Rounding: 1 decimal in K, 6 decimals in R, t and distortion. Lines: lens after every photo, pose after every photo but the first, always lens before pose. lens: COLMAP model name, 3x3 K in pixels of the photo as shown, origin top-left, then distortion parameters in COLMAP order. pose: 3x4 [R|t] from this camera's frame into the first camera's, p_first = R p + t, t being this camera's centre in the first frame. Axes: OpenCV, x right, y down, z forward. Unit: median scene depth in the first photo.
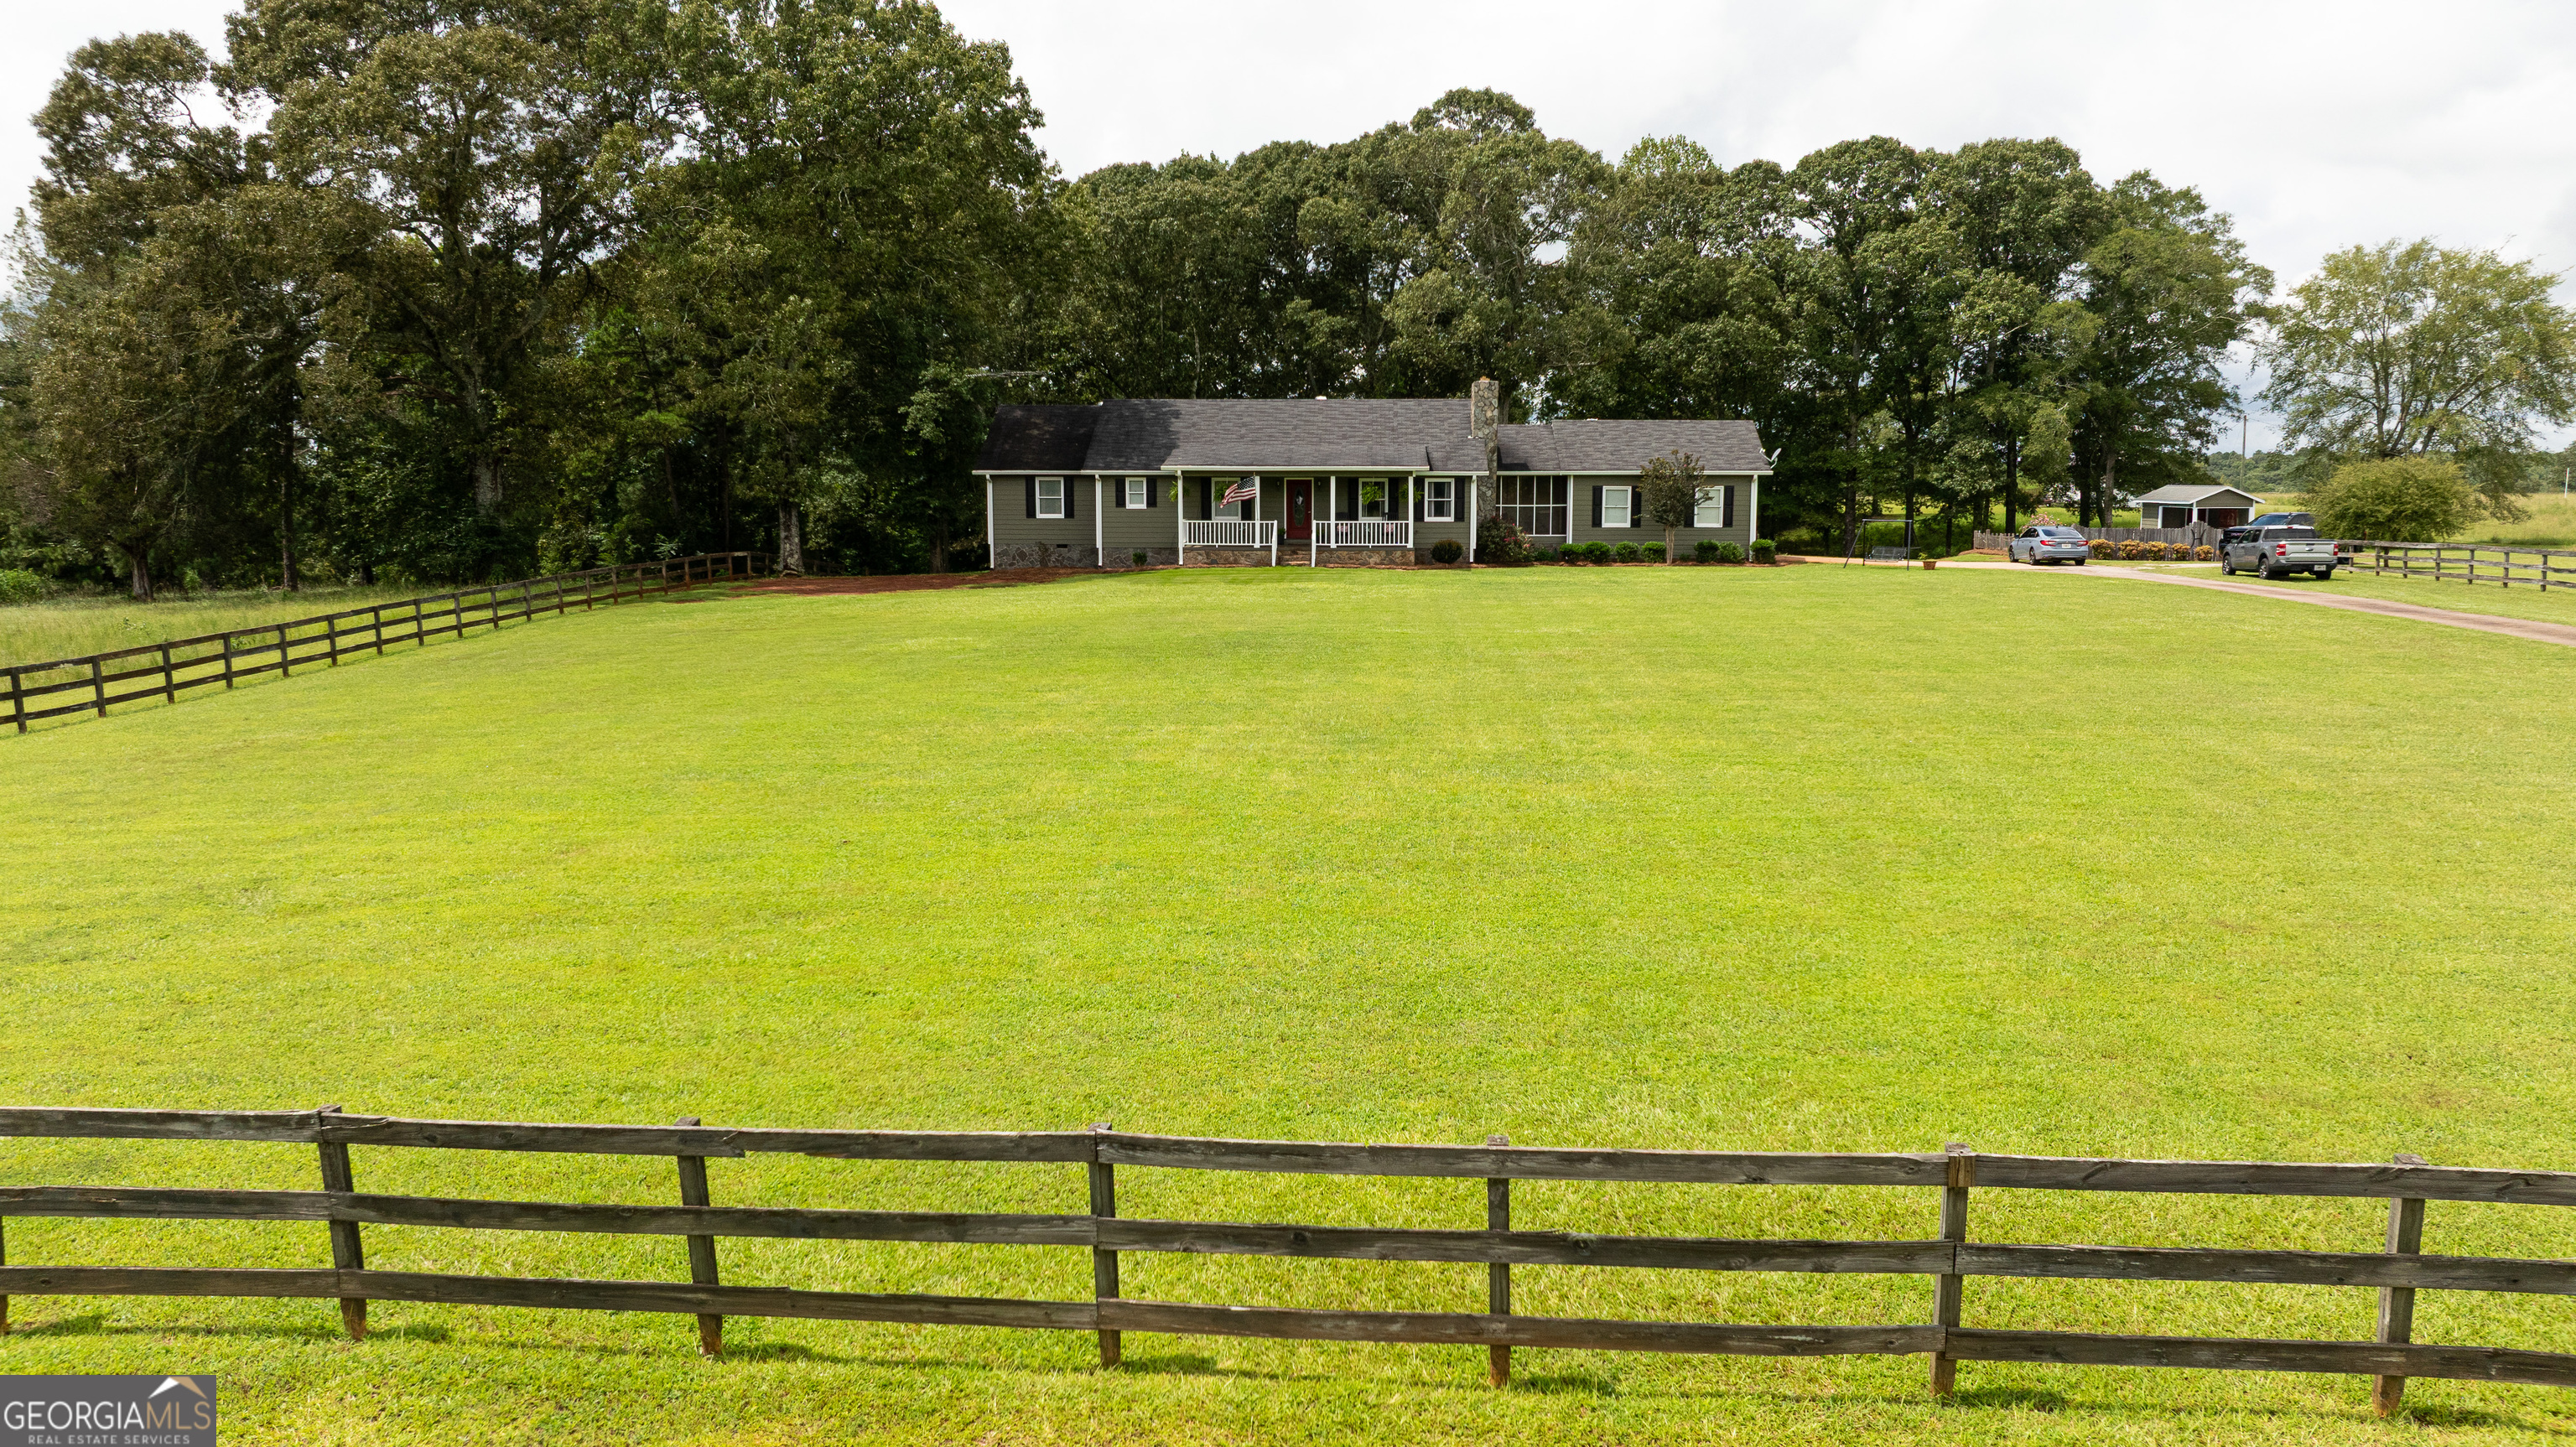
lens RADIAL K [[1817.7, 0, 1296.1], [0, 1817.7, 742.2], [0, 0, 1]] dist [-0.037032, 0.037735]
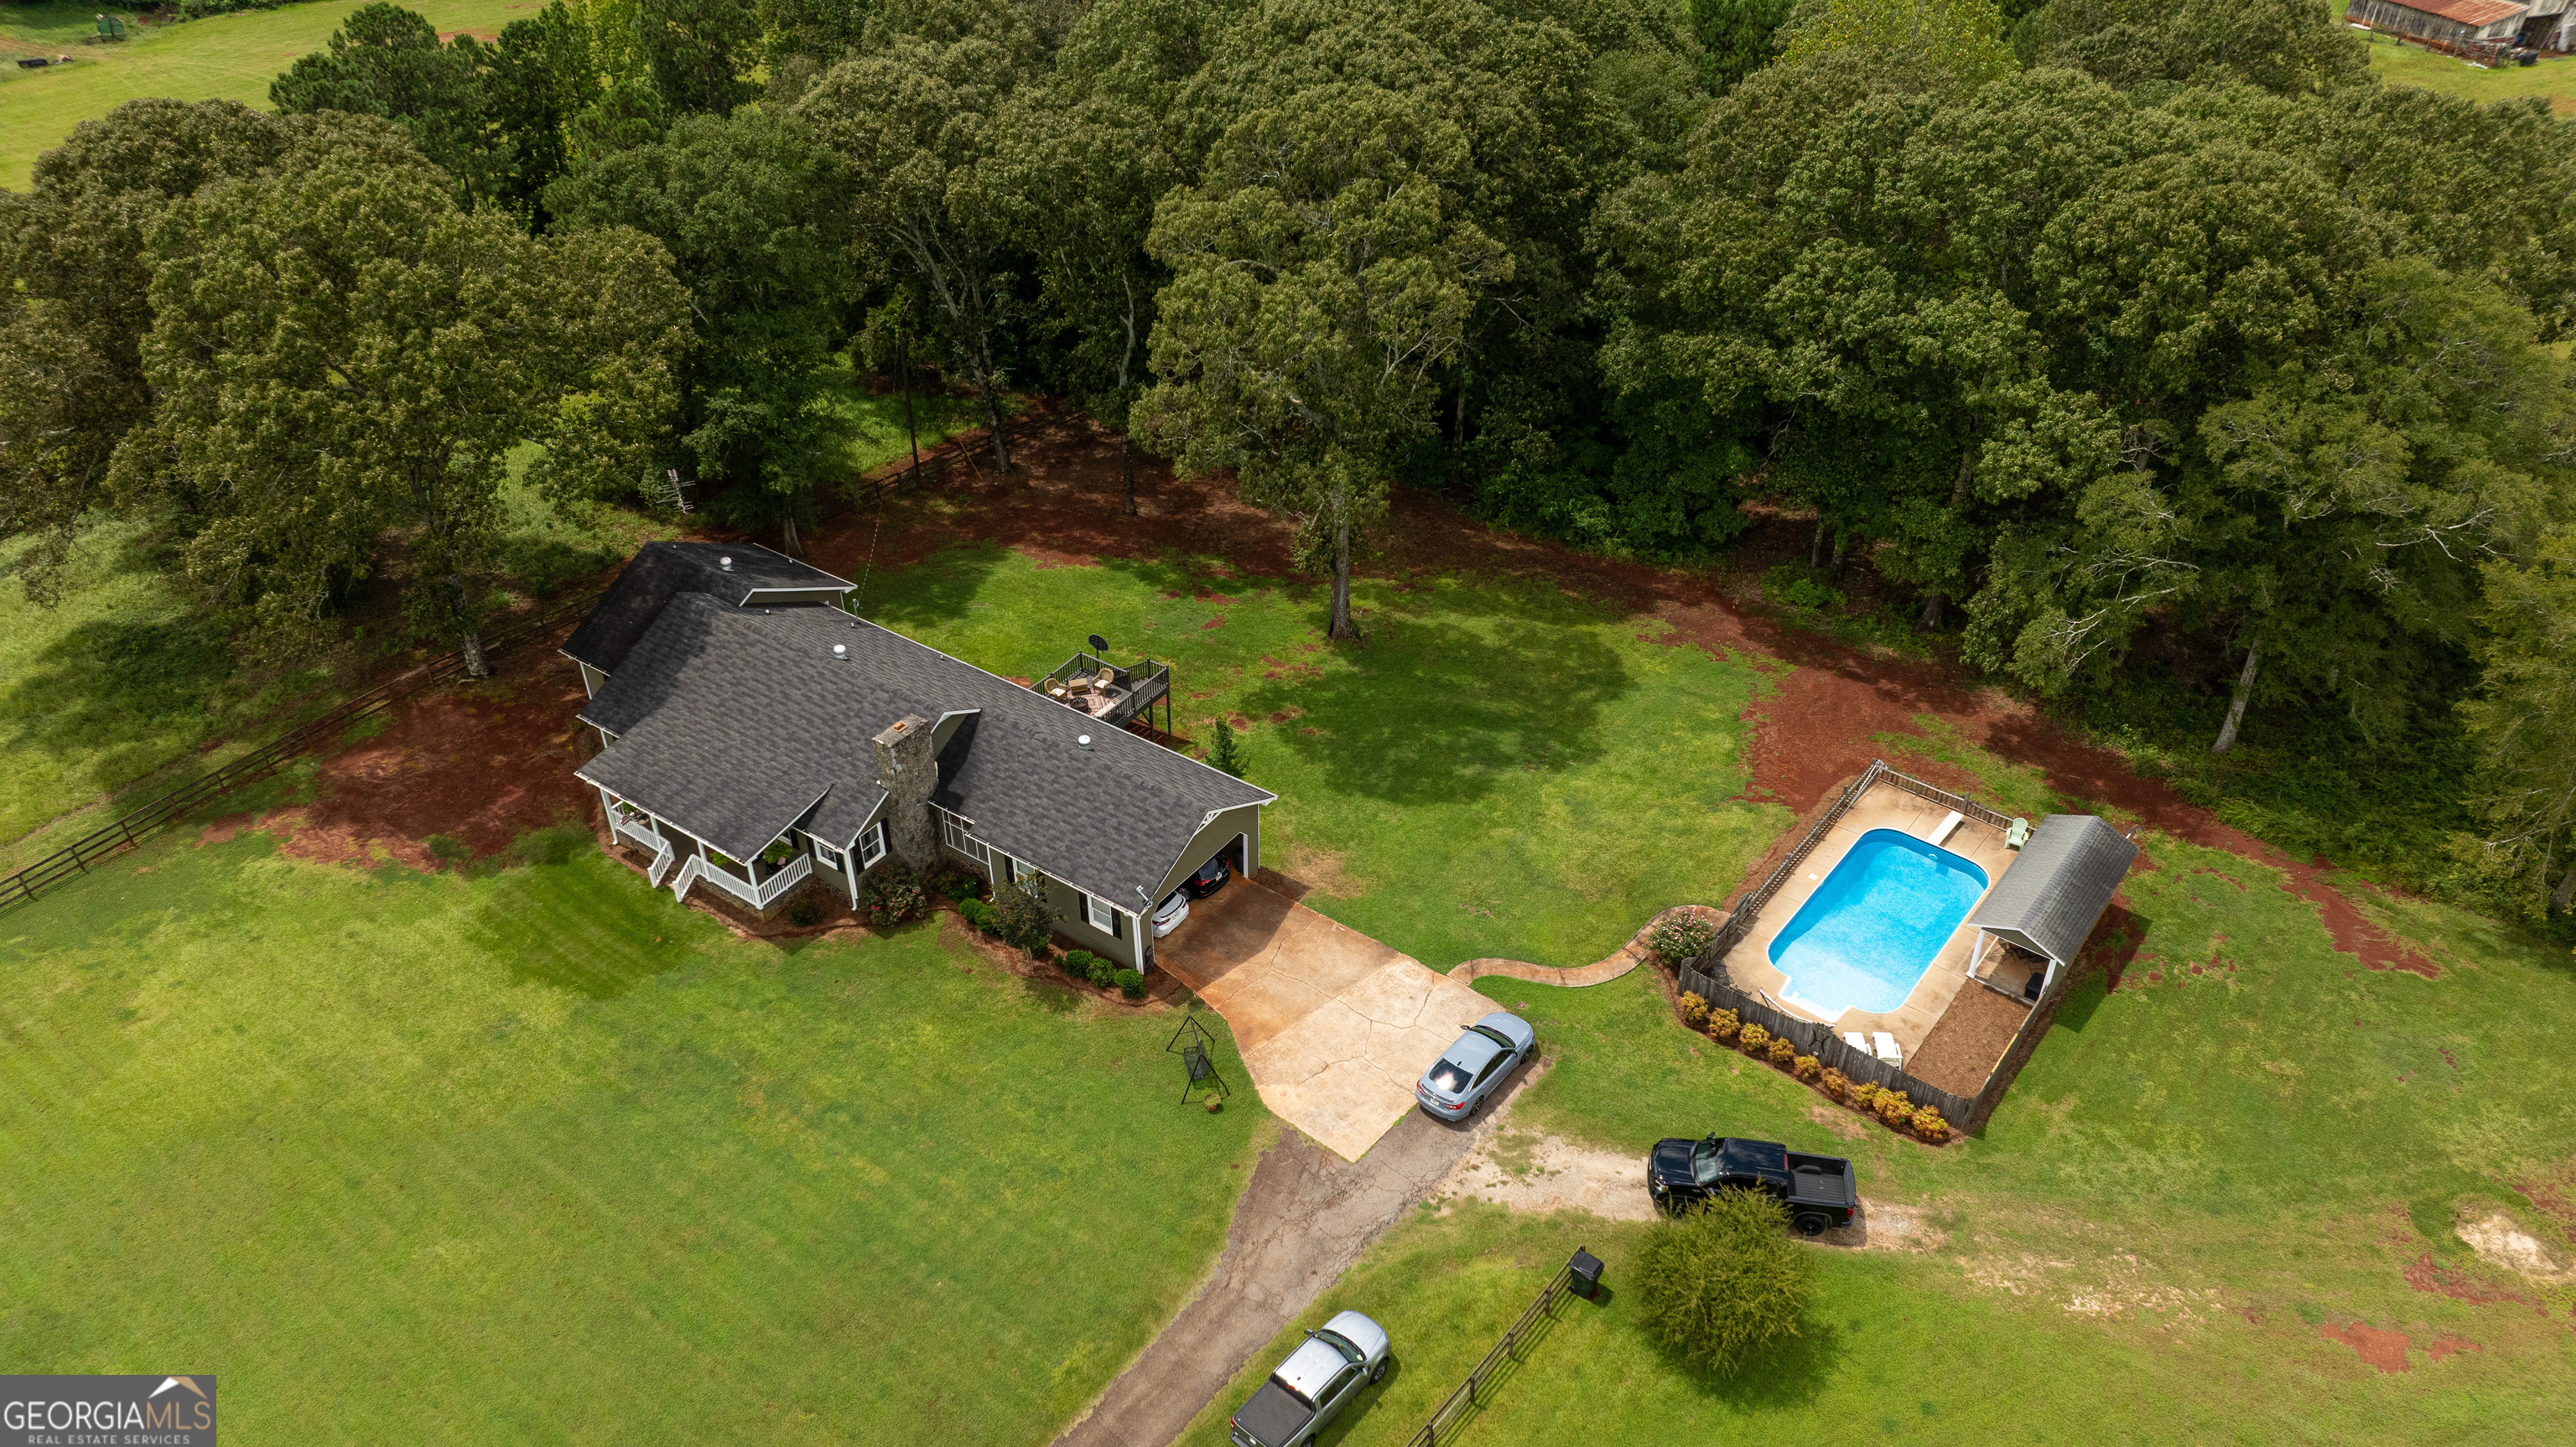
lens RADIAL K [[1817.7, 0, 1283.4], [0, 1817.7, 739.1], [0, 0, 1]] dist [-0.037032, 0.037735]
pose [[0.846088, 0.310774, -0.433075, 0.684839], [-0.073528, 0.872735, 0.482625, -0.665124], [0.527947, -0.376501, 0.761261, 0.383059]]
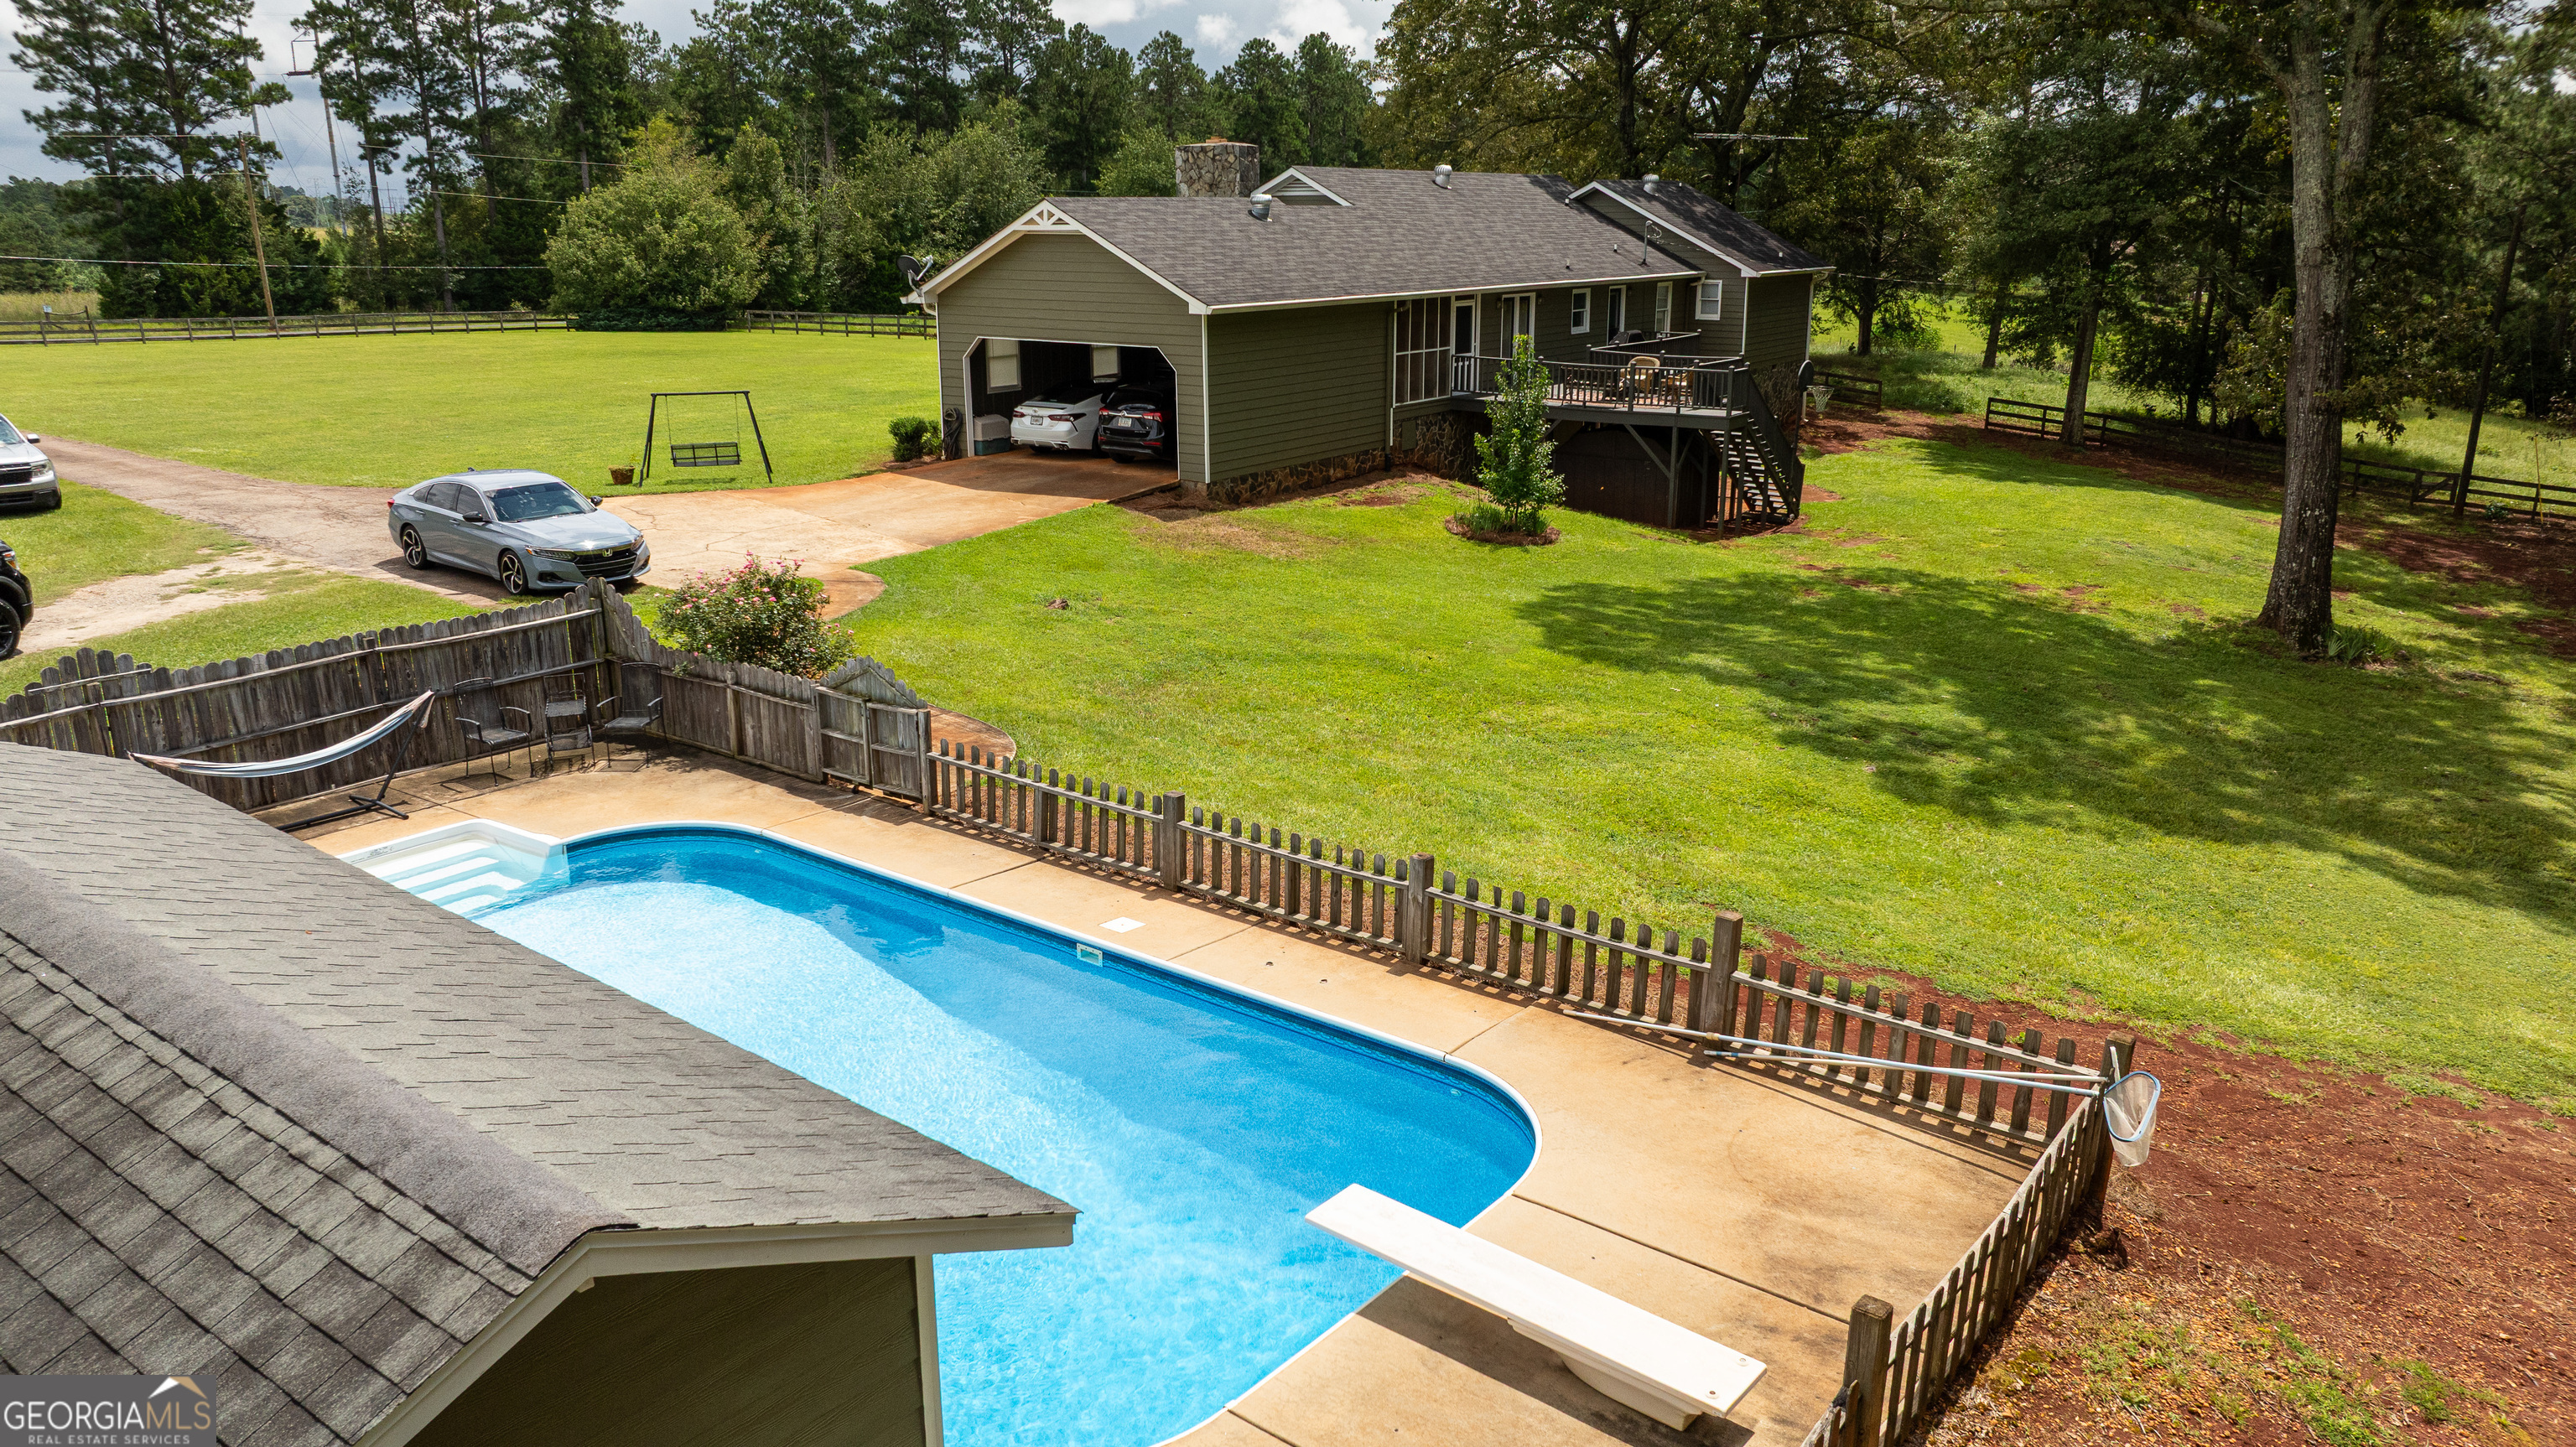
lens RADIAL K [[1817.7, 0, 1292.6], [0, 1817.7, 725.0], [0, 0, 1]] dist [-0.037032, 0.037735]
pose [[-0.522904, 0.231889, -0.820243, 0.683651], [-0.128641, 0.929794, 0.344868, -0.233689], [0.842629, 0.285850, -0.456363, 1.385975]]
